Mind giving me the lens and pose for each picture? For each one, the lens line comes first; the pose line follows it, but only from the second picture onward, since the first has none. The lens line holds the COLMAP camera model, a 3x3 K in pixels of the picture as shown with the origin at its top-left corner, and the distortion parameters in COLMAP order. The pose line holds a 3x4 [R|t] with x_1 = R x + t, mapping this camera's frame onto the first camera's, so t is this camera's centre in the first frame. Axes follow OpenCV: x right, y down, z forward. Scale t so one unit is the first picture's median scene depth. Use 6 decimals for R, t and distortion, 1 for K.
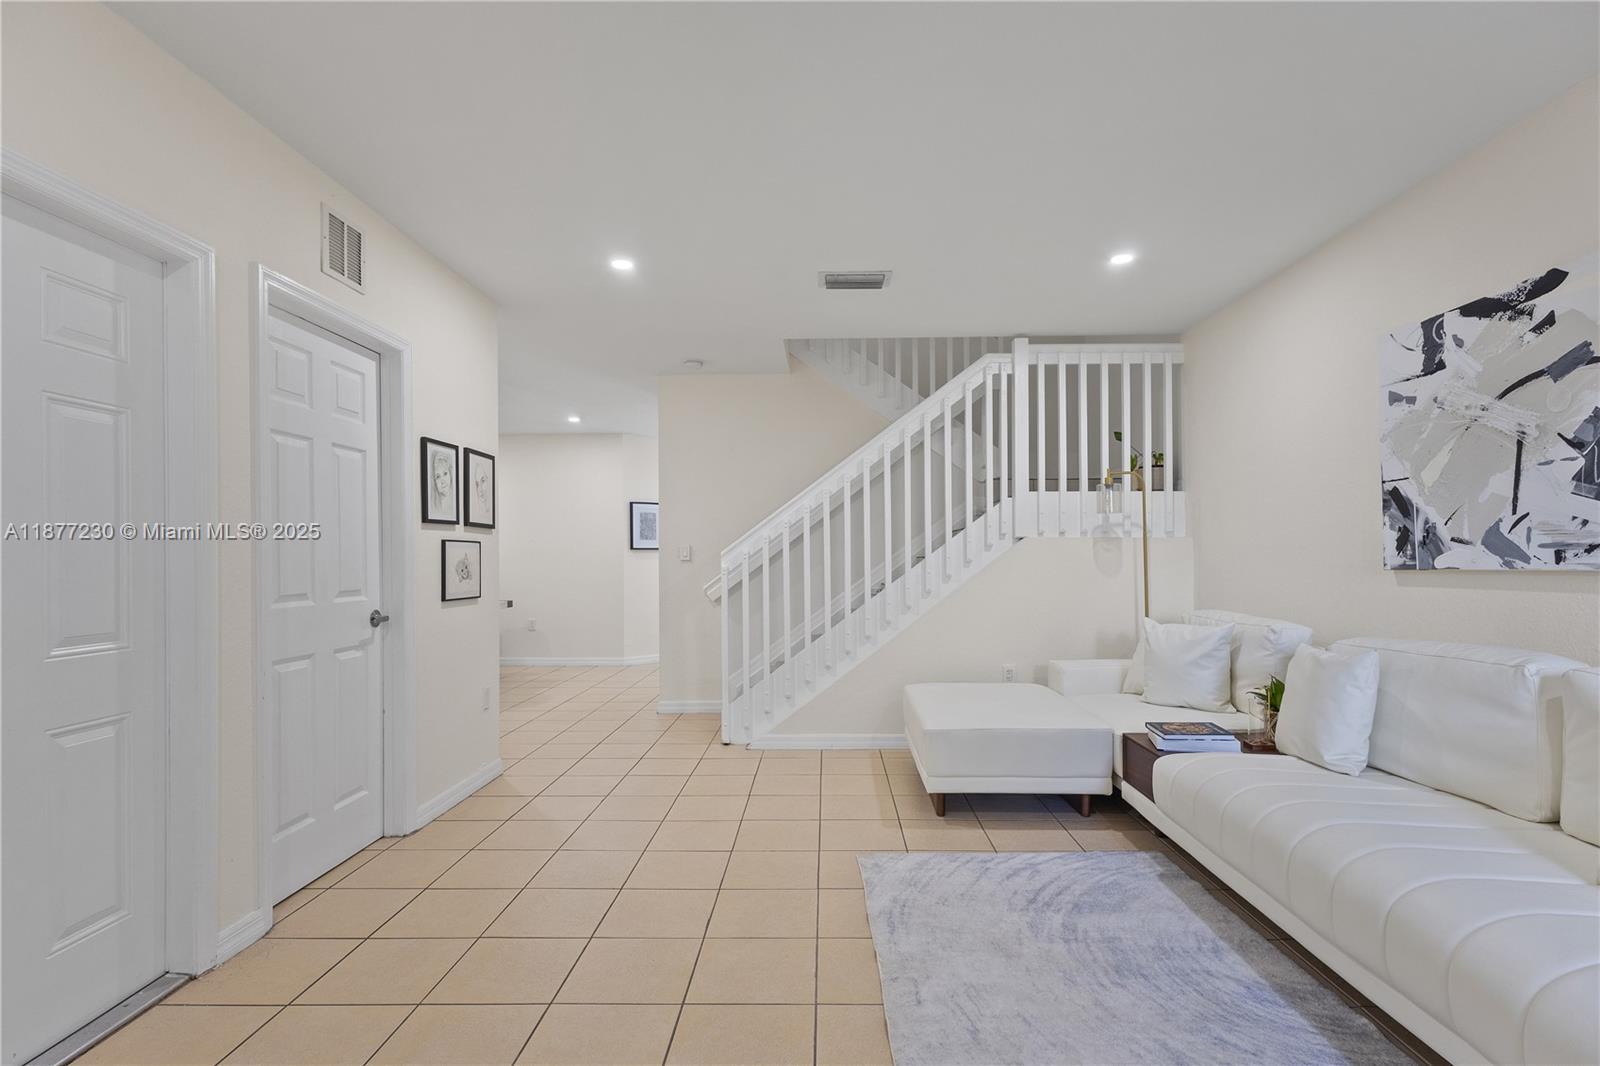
lens RADIAL K [[1402.0, 0, 800.3], [0, 1402.0, 537.0], [0, 0, 1]] dist [0.019068, 0.001028]
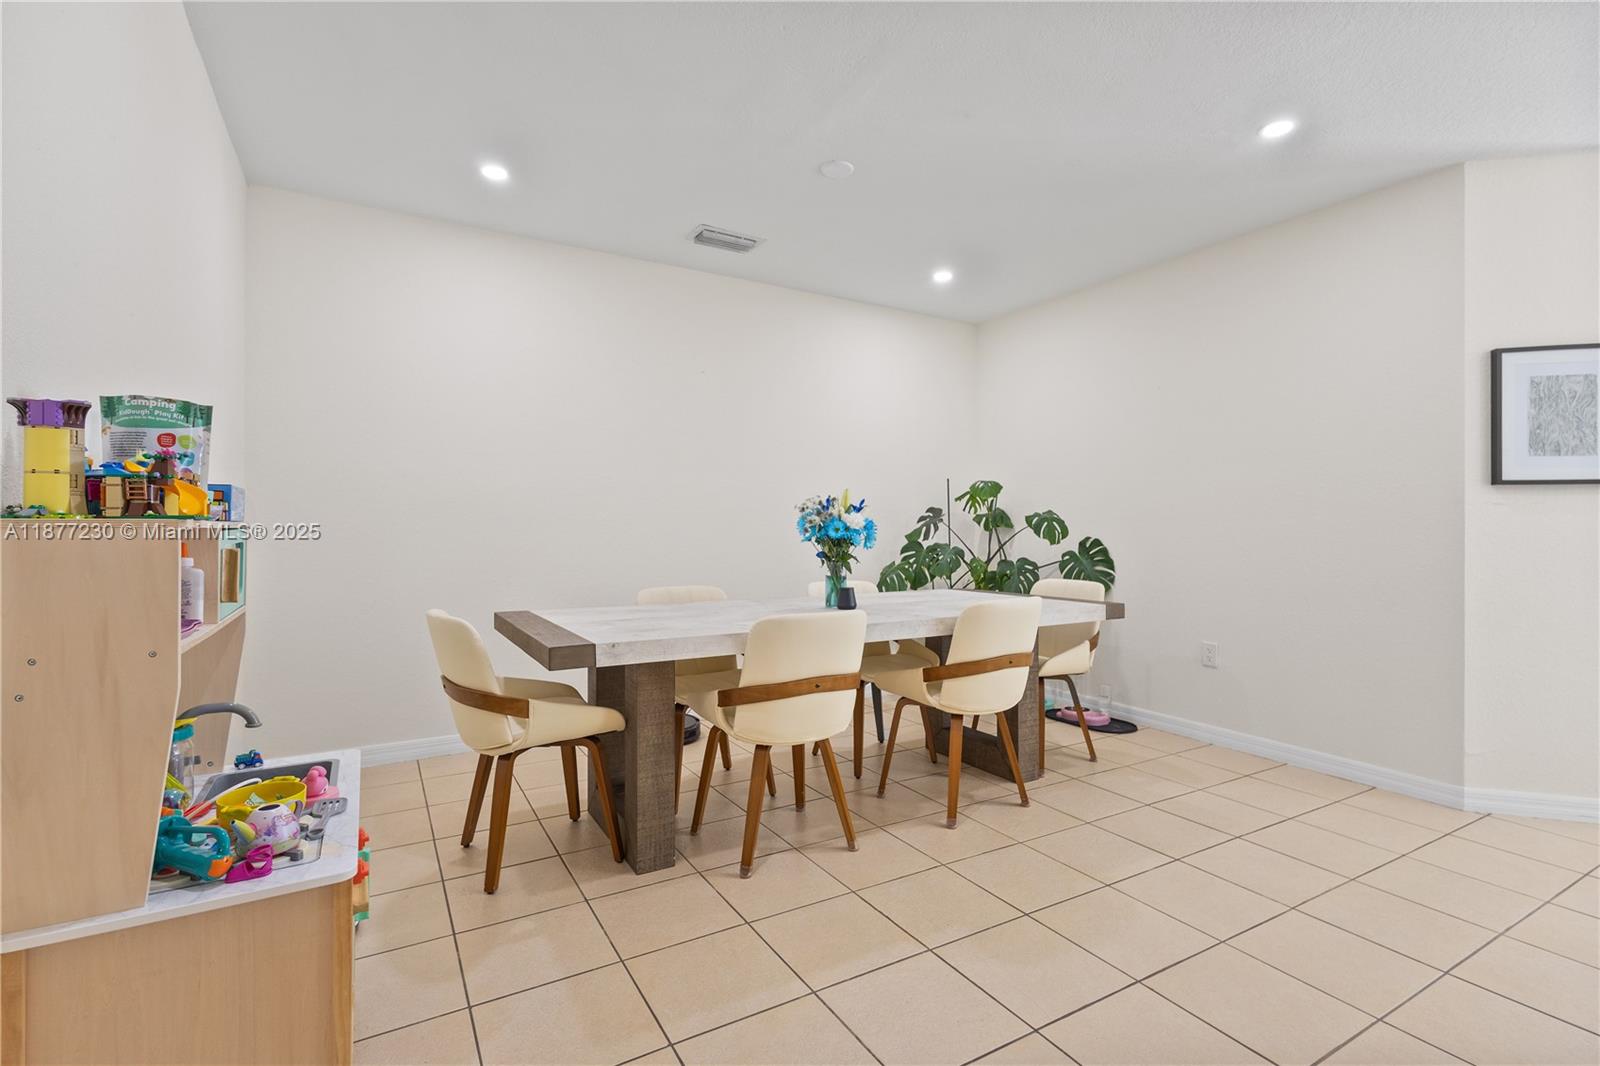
lens RADIAL K [[751.9, 0, 803.0], [0, 751.9, 519.6], [0, 0, 1]] dist [0.002627, 0.000711]
pose [[0.506361, -0.000592, -0.862321, -0.044649], [0.003882, 0.999991, 0.001593, 0.016910], [0.862313, -0.004154, 0.506359, 0.751748]]
